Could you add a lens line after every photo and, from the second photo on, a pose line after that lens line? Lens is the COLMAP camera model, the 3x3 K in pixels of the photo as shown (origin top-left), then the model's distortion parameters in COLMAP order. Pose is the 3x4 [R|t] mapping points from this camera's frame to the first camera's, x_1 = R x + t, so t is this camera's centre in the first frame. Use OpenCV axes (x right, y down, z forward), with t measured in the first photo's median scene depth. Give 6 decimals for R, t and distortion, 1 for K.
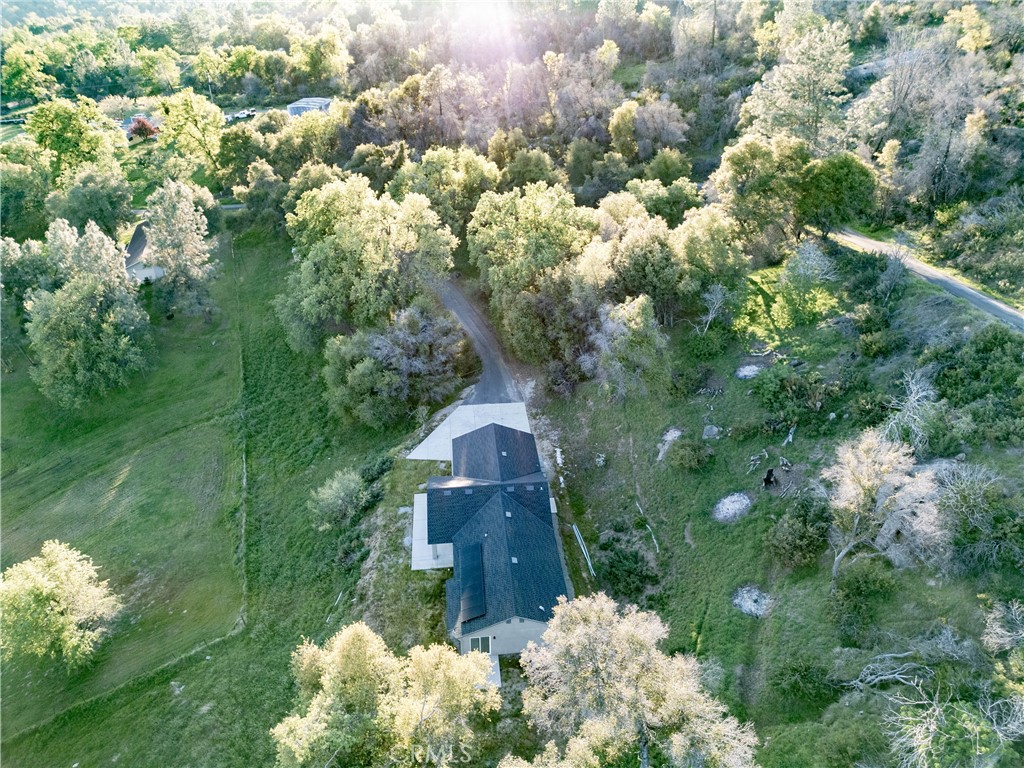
lens RADIAL K [[718.5, 0, 512.3], [0, 718.5, 377.7], [0, 0, 1]] dist [0.080145, -0.080585]
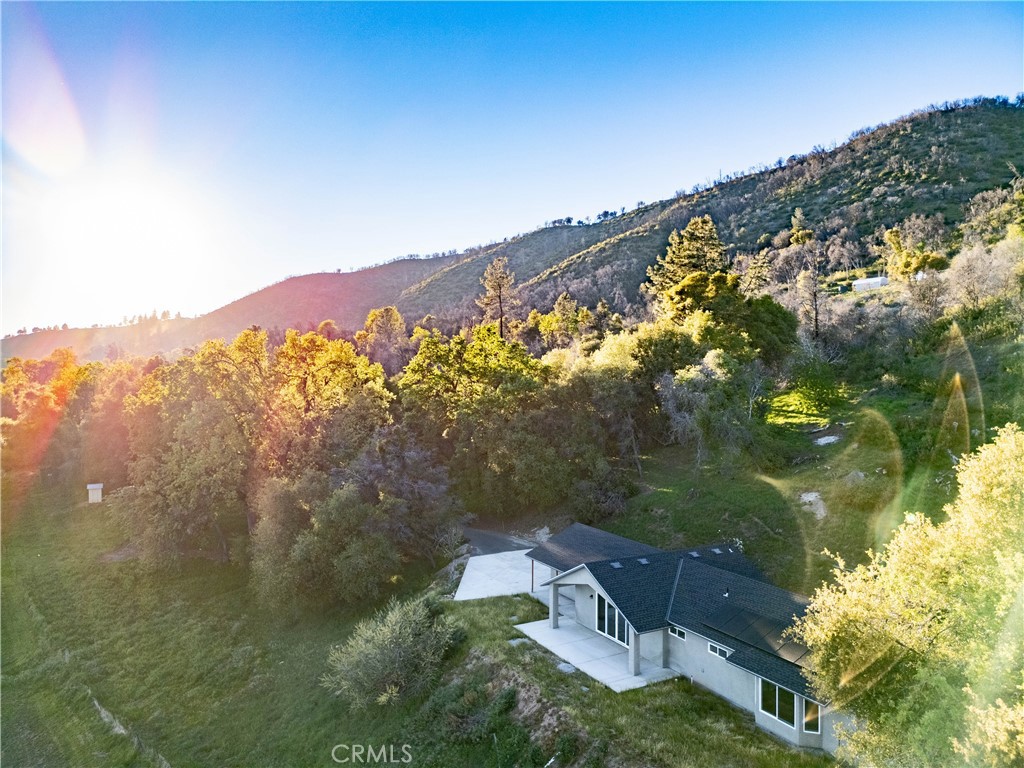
lens RADIAL K [[718.5, 0, 512.3], [0, 718.5, 377.7], [0, 0, 1]] dist [0.080145, -0.080585]
pose [[0.916222, 0.004111, 0.400650, -0.272995], [0.197828, 0.864922, -0.461274, 0.188671], [-0.348427, 0.501890, 0.791647, 0.304561]]
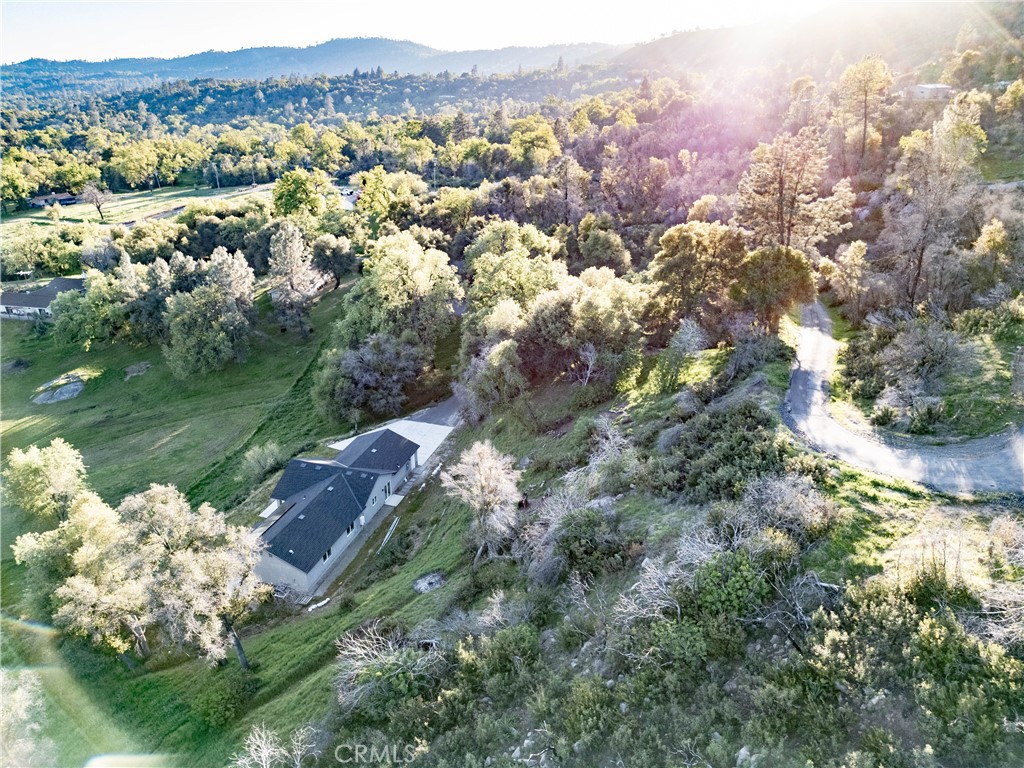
lens RADIAL K [[718.5, 0, 512.3], [0, 718.5, 377.7], [0, 0, 1]] dist [0.080145, -0.080585]
pose [[0.920800, 0.155558, -0.357672, 0.438807], [-0.197178, 0.976868, -0.082763, 0.029155], [0.336524, 0.146734, 0.930172, -0.045514]]
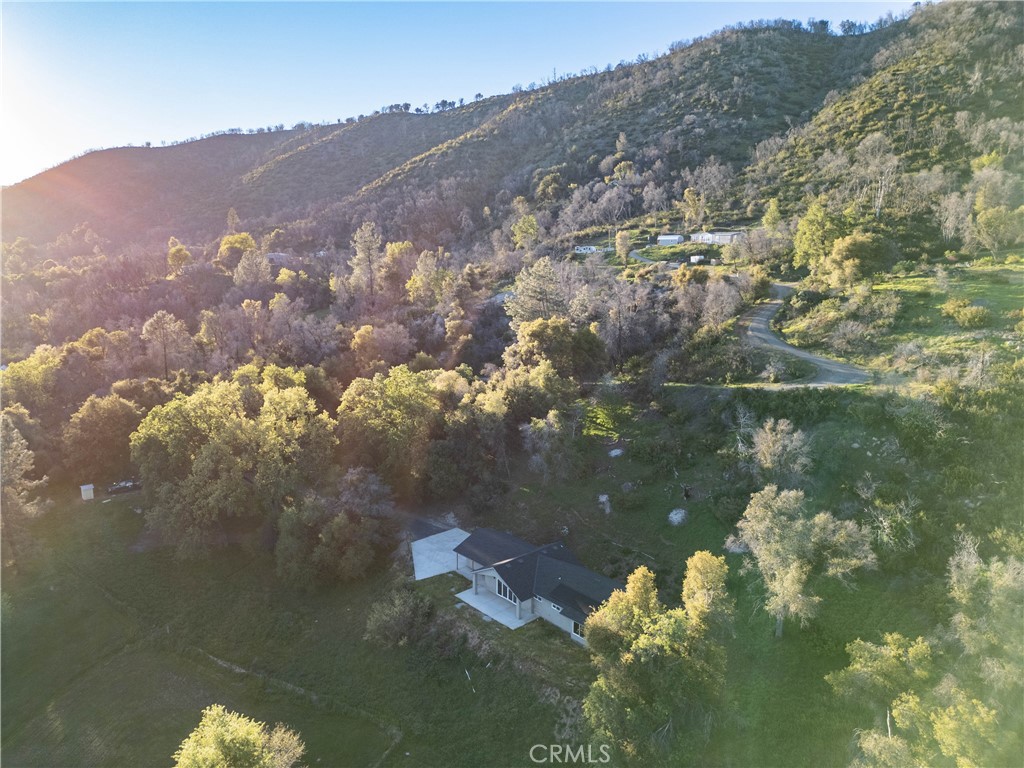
lens RADIAL K [[718.5, 0, 512.3], [0, 718.5, 377.7], [0, 0, 1]] dist [0.080145, -0.080585]
pose [[0.804173, -0.102585, 0.585477, -0.510822], [0.298088, 0.921779, -0.247924, 0.112644], [-0.514247, 0.373897, 0.771849, -0.056745]]
